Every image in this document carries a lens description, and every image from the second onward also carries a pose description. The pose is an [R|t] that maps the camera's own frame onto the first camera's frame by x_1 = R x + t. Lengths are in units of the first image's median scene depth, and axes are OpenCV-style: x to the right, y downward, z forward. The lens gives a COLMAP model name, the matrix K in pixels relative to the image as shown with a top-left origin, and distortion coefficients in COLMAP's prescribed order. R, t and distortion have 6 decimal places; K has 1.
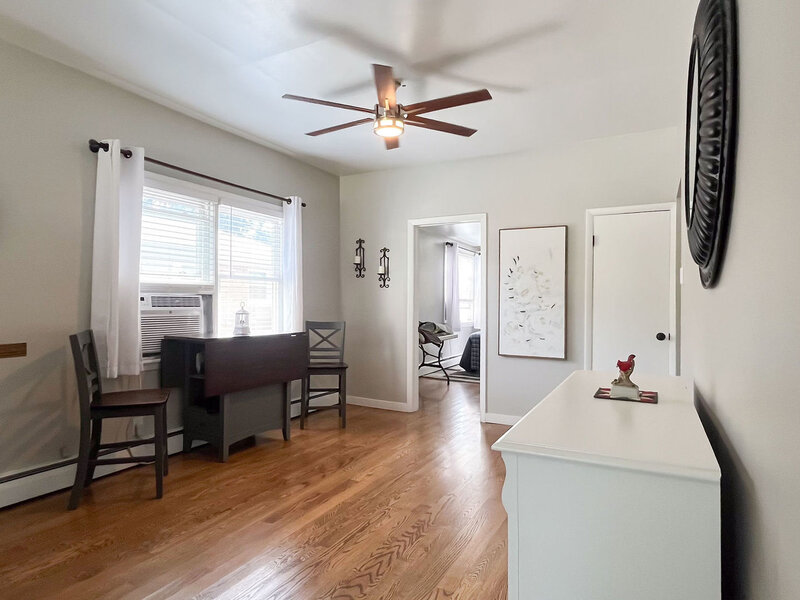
lens RADIAL K [[446.7, 0, 400.0], [0, 446.7, 300.0], [0, 0, 1]] dist [0.001203, 0.000140]
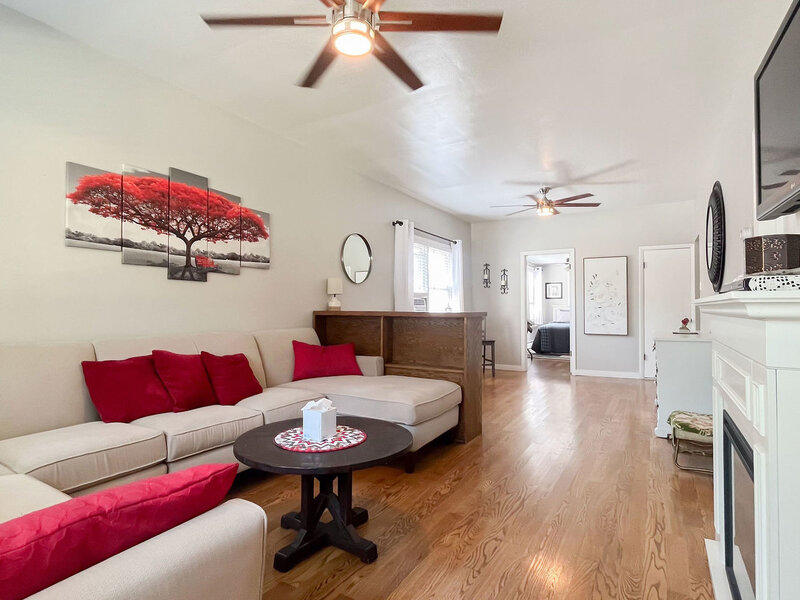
lens RADIAL K [[405.1, 0, 409.2], [0, 405.1, 300.5], [0, 0, 1]] dist [0.000590, -0.000097]
pose [[0.999415, -0.008120, -0.033237, -0.393631], [0.007652, 0.999870, -0.014207, 0.016219], [0.033348, 0.013944, 0.999347, -0.547815]]
